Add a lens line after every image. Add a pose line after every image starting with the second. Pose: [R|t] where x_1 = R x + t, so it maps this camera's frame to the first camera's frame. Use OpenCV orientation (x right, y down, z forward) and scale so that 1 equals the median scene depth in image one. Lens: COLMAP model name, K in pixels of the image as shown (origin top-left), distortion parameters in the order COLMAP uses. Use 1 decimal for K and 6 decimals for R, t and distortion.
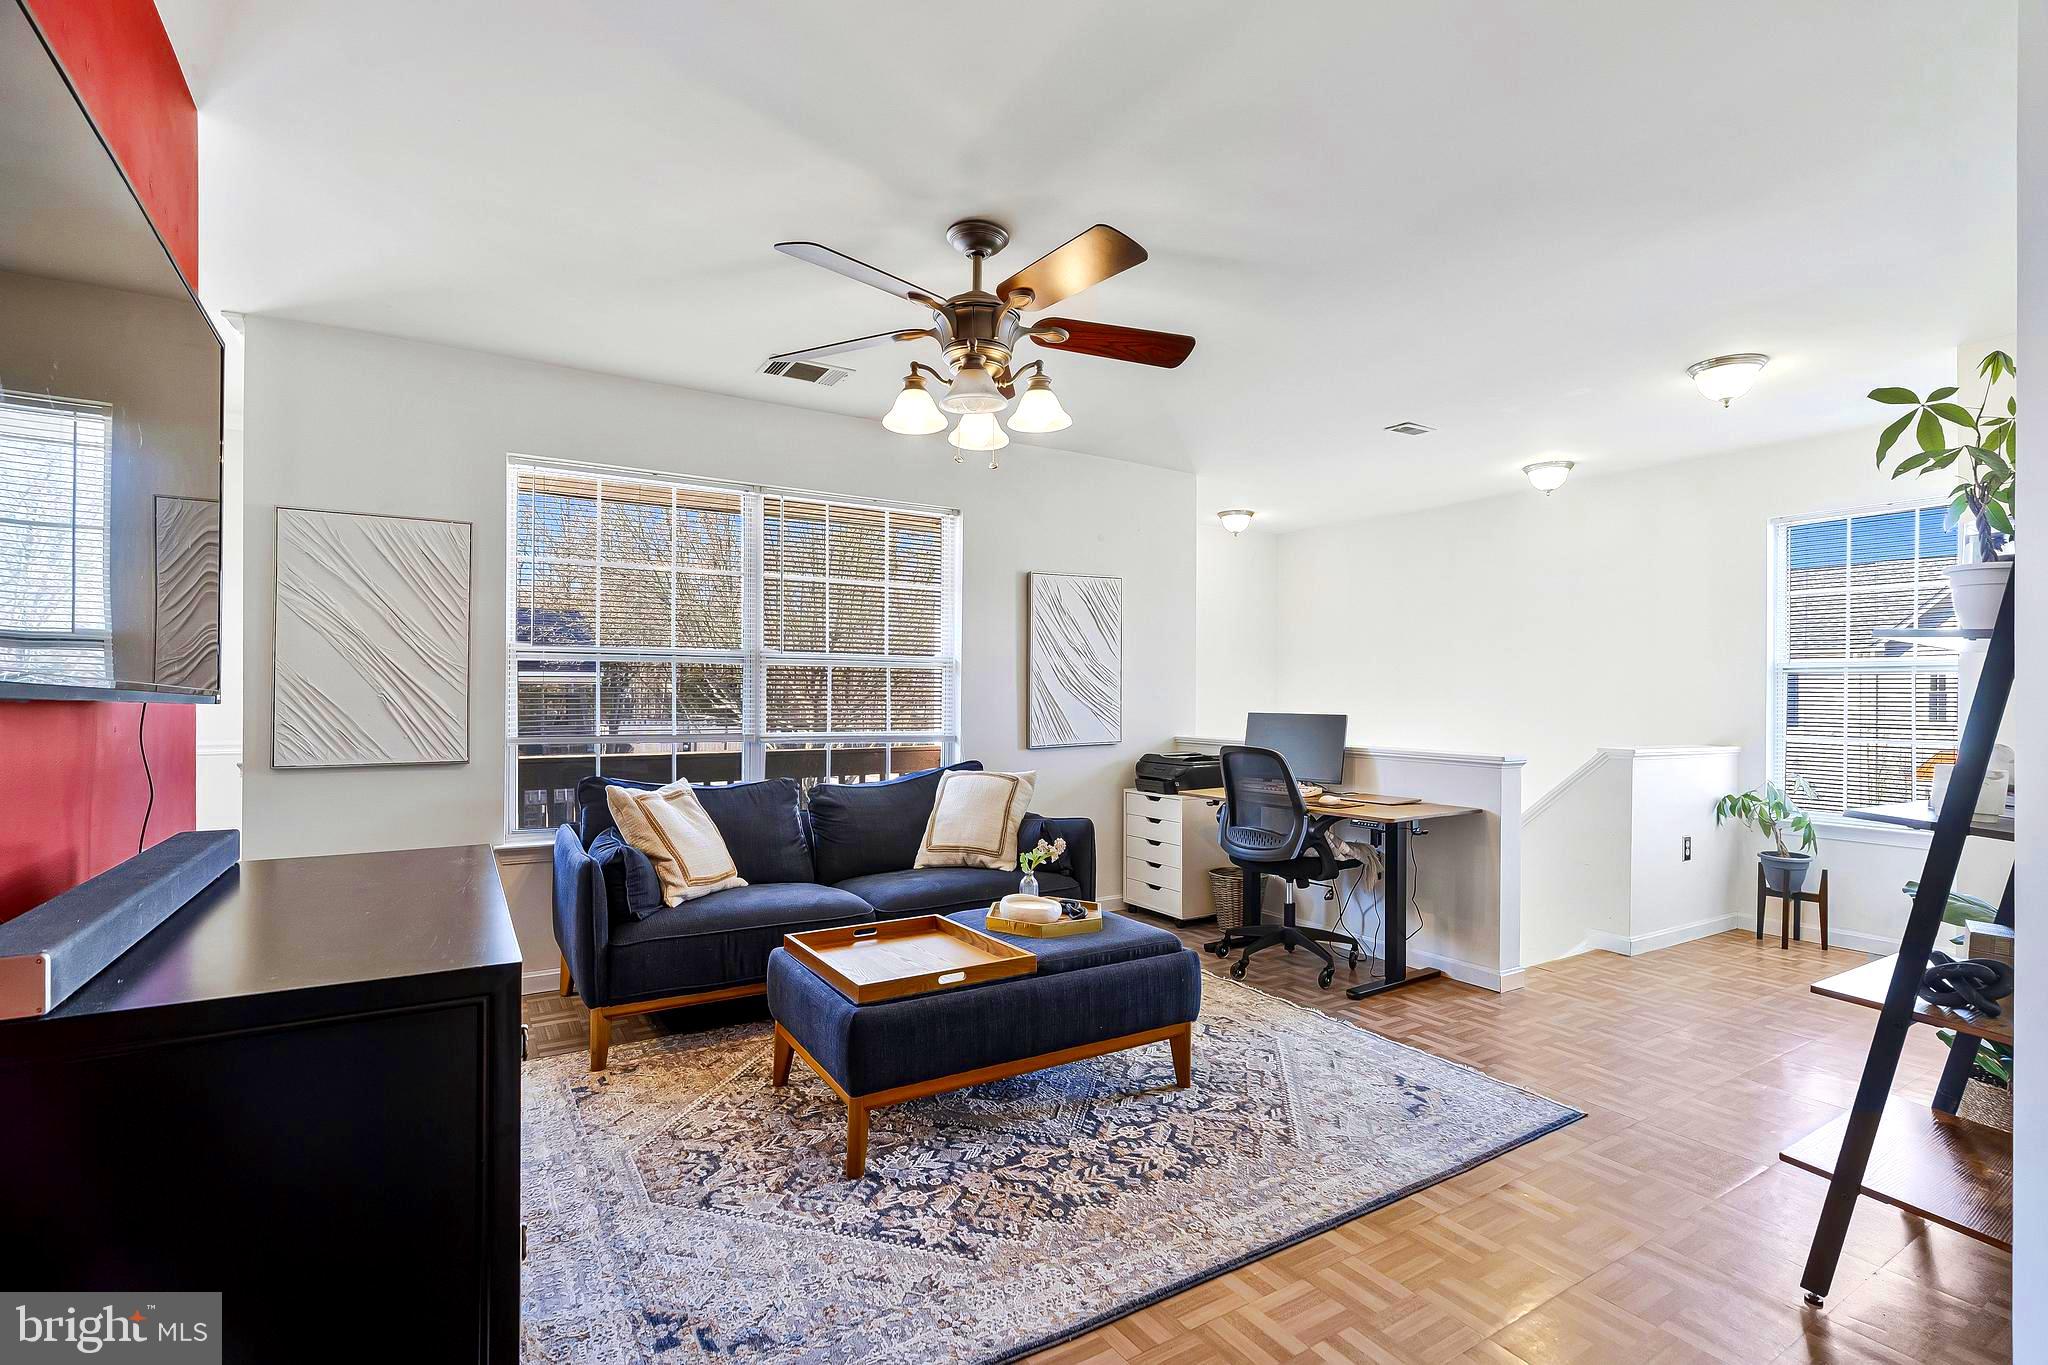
lens RADIAL K [[951.4, 0, 1027.8], [0, 951.4, 700.2], [0, 0, 1]] dist [-0.001043, 0.005546]
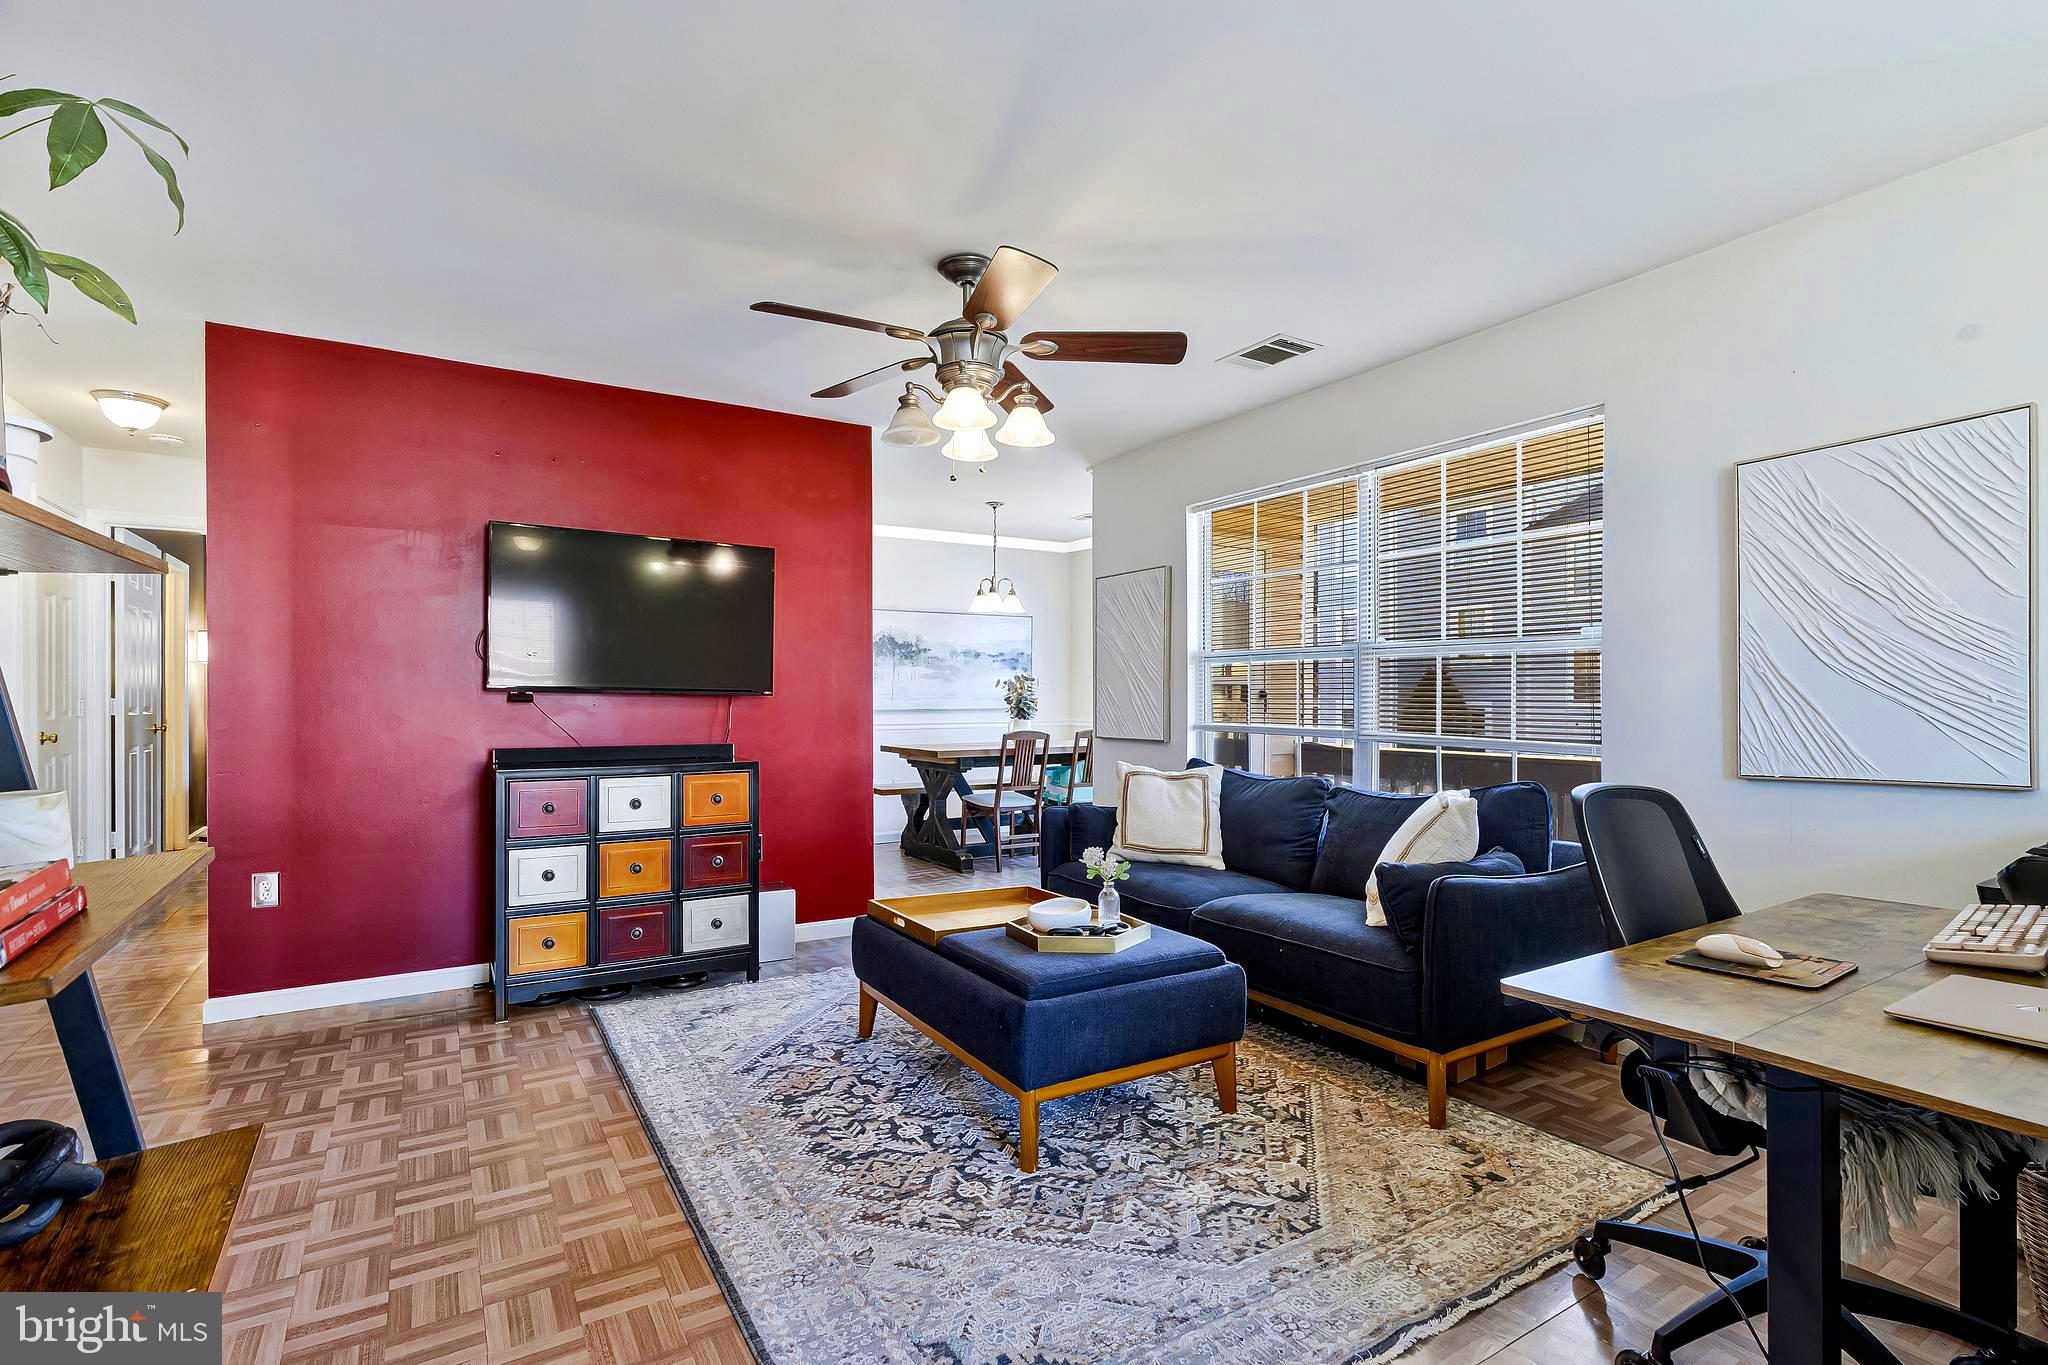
lens RADIAL K [[951.4, 0, 1029.2], [0, 951.4, 692.6], [0, 0, 1]] dist [-0.001043, 0.005546]
pose [[-0.001632, -0.007529, -0.999970, 1.137223], [-0.000053, 0.999972, -0.007529, 0.009831], [0.999999, 0.000041, -0.001632, 1.171655]]
